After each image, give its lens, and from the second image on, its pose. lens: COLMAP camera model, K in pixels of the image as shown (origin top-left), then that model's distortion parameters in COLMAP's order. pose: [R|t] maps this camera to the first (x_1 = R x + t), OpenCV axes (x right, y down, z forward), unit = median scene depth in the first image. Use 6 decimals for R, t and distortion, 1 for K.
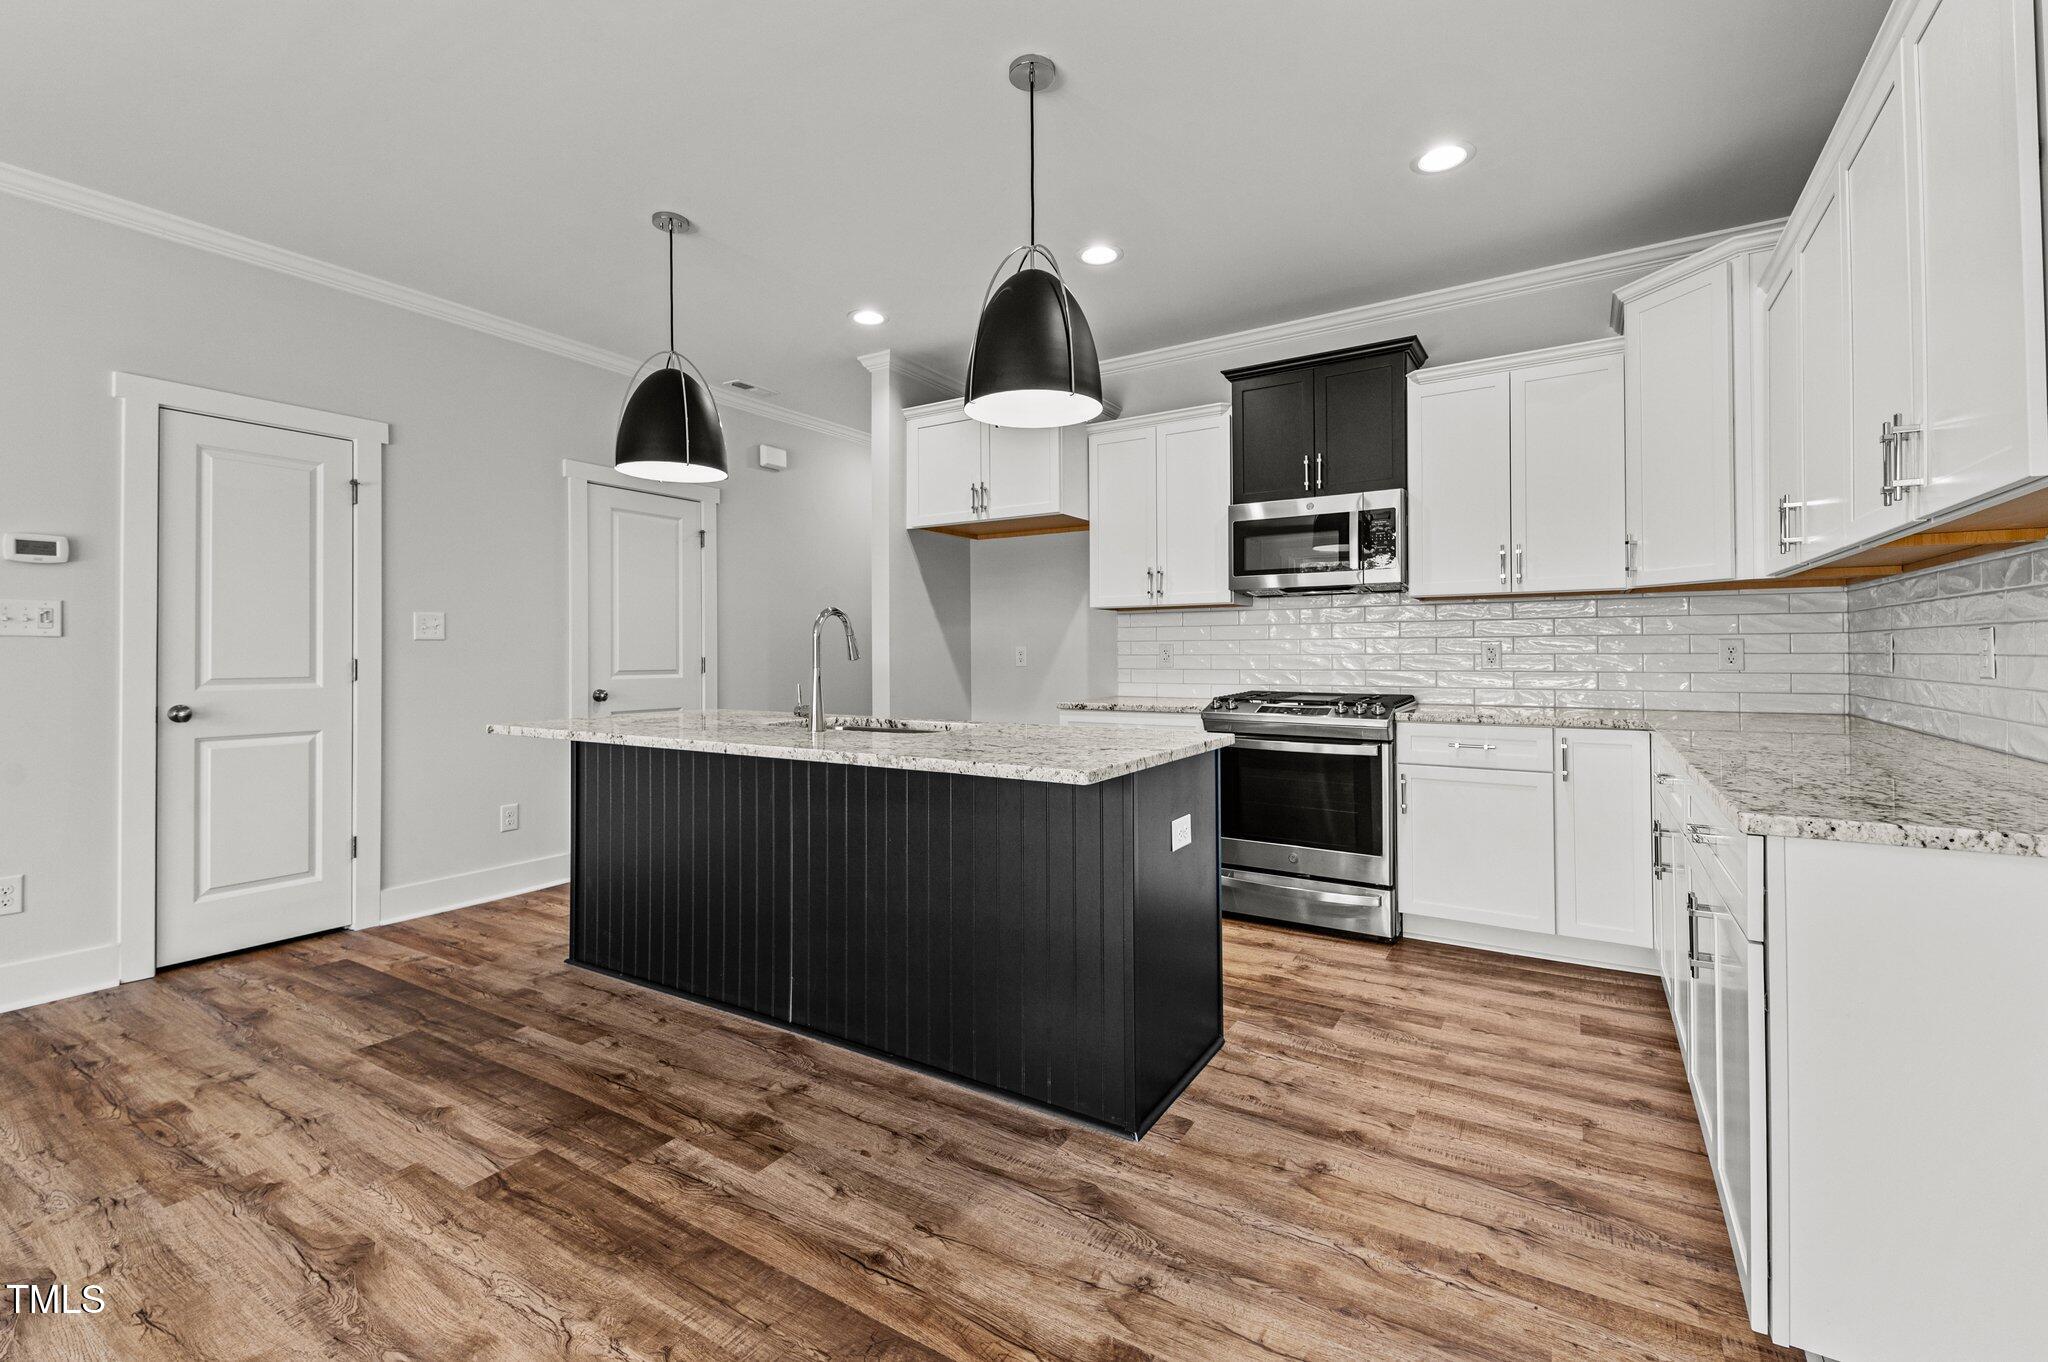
lens RADIAL K [[885.6, 0, 1023.4], [0, 885.6, 646.8], [0, 0, 1]] dist [0.035267, -0.022645]
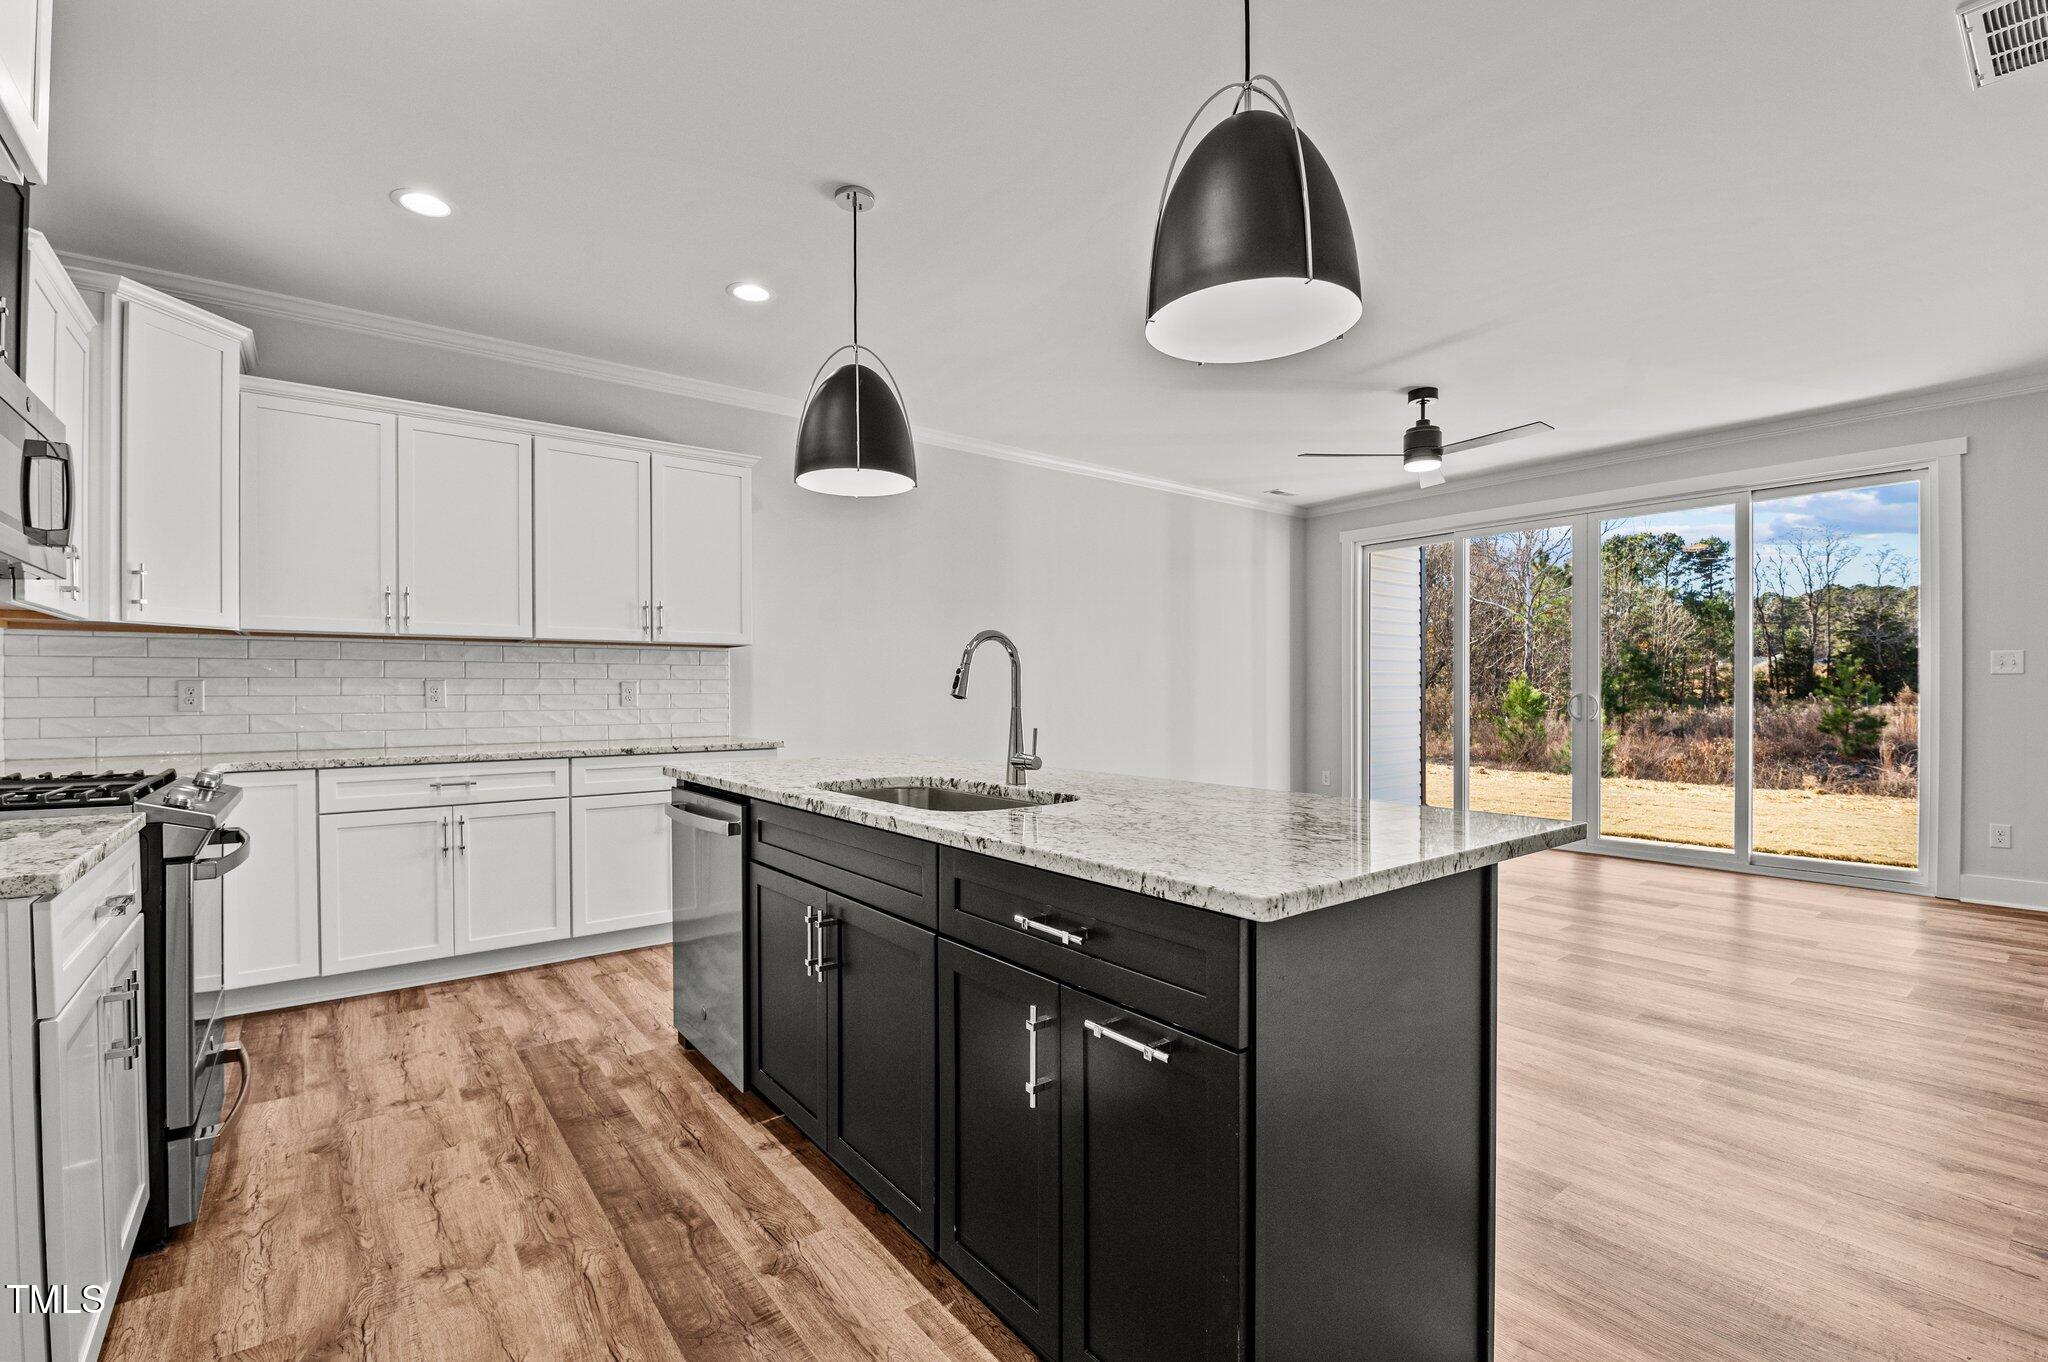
lens RADIAL K [[881.5, 0, 1022.0], [0, 881.5, 709.9], [0, 0, 1]] dist [-0.021190, 0.000018]
pose [[-0.940337, -0.000866, 0.340243, -0.447899], [0.004535, 0.999876, 0.015078, 0.012140], [-0.340214, 0.015722, -0.940216, 1.532979]]
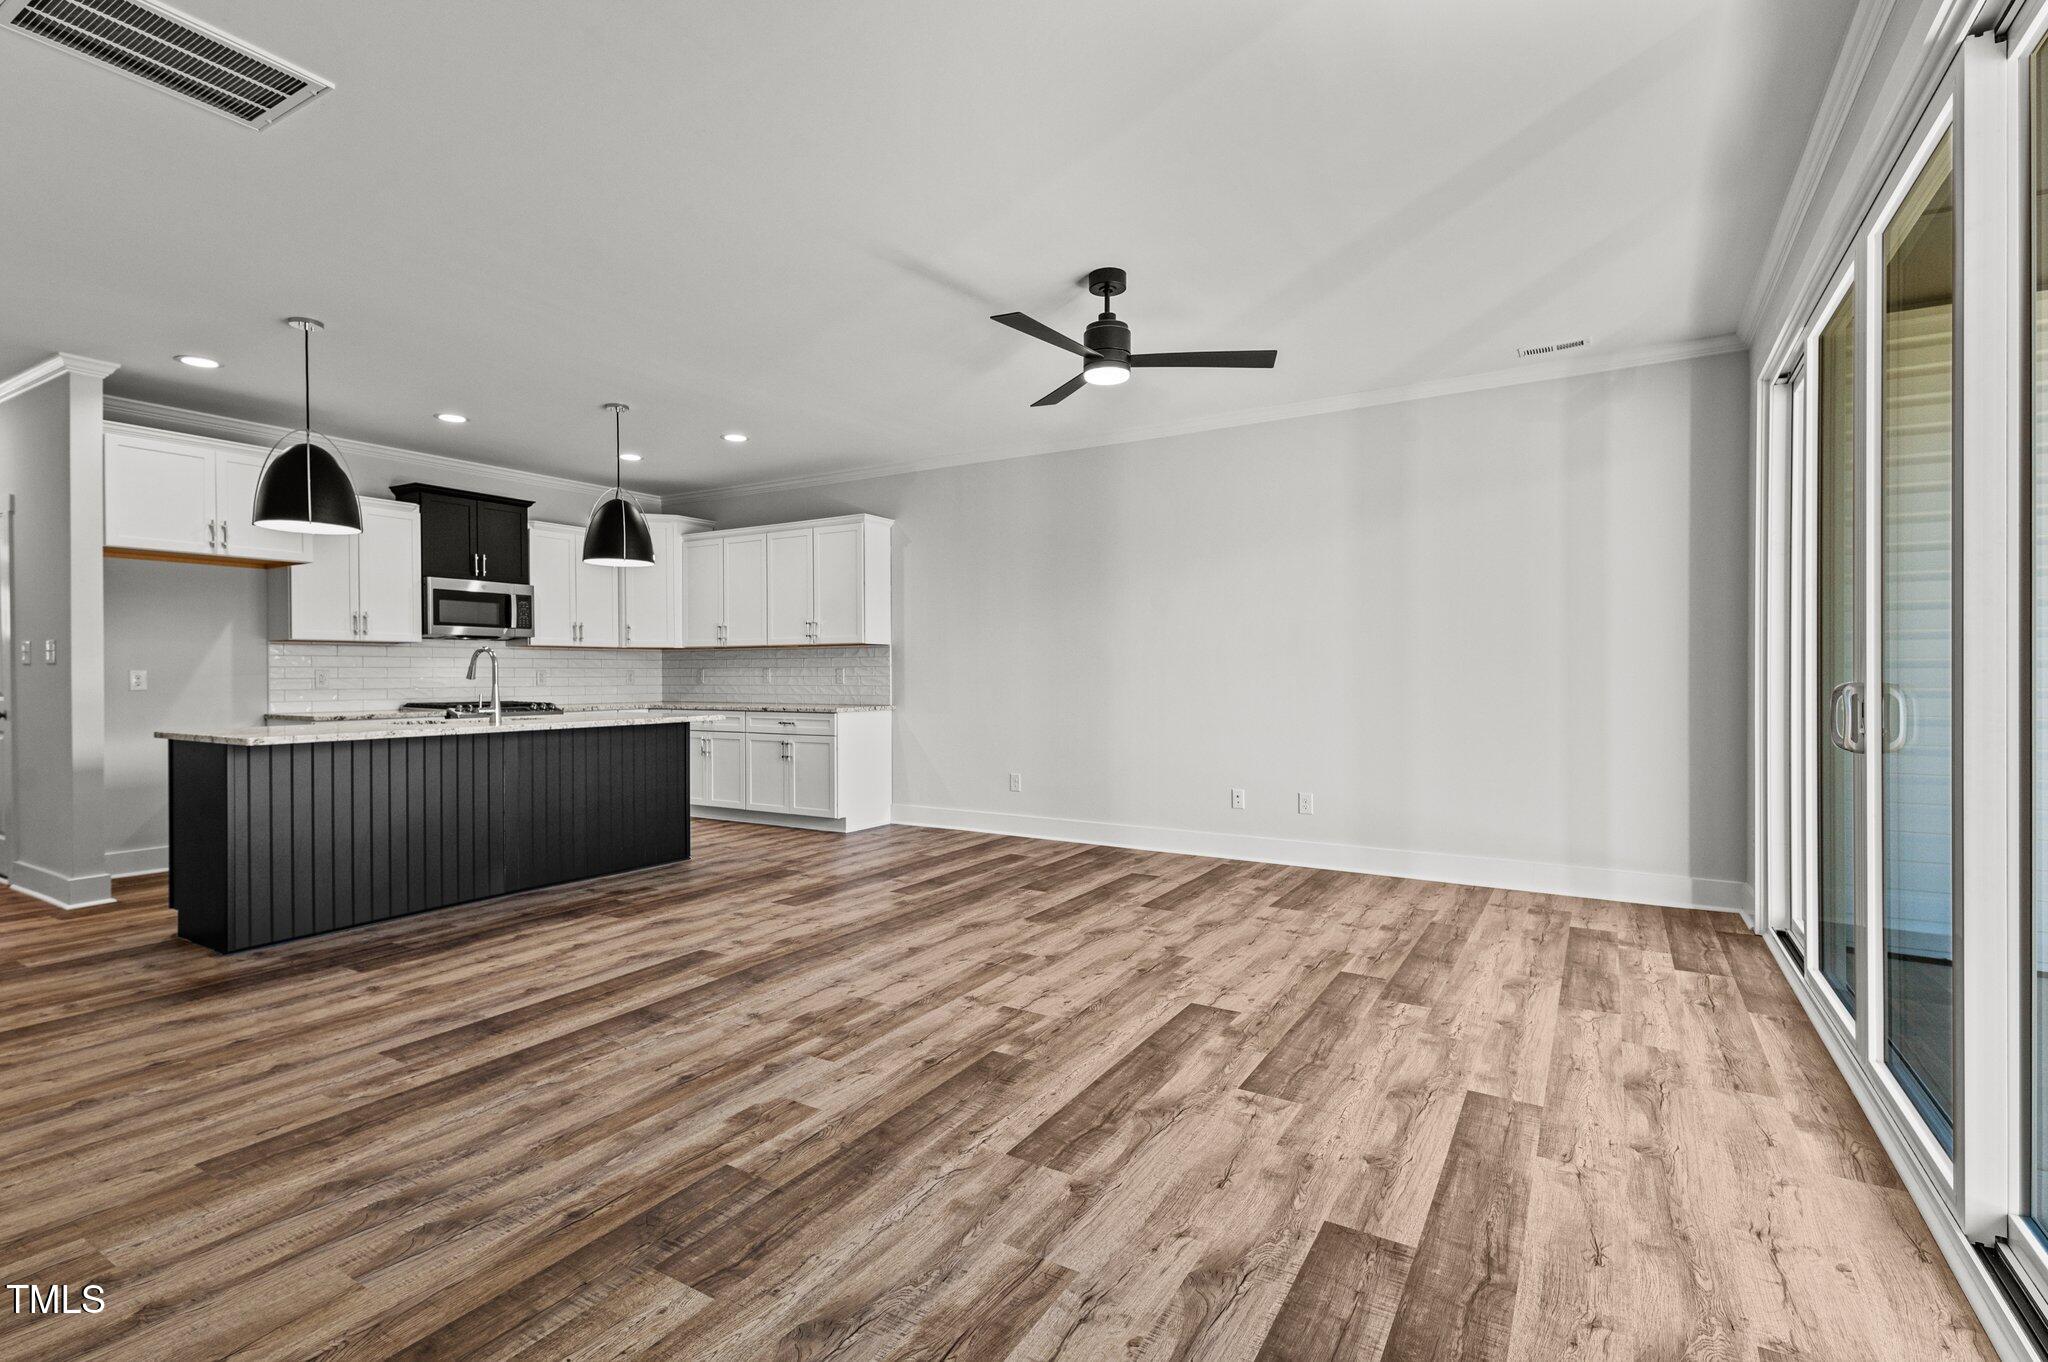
lens RADIAL K [[952.7, 0, 1024.0], [0, 952.7, 681.0], [0, 0, 1]] dist [0.056116, -0.027593]
pose [[-0.012714, -0.003915, 0.999912, -1.795966], [-0.003661, 0.999986, 0.003869, 0.006231], [-0.999912, -0.003612, -0.012728, 0.030626]]
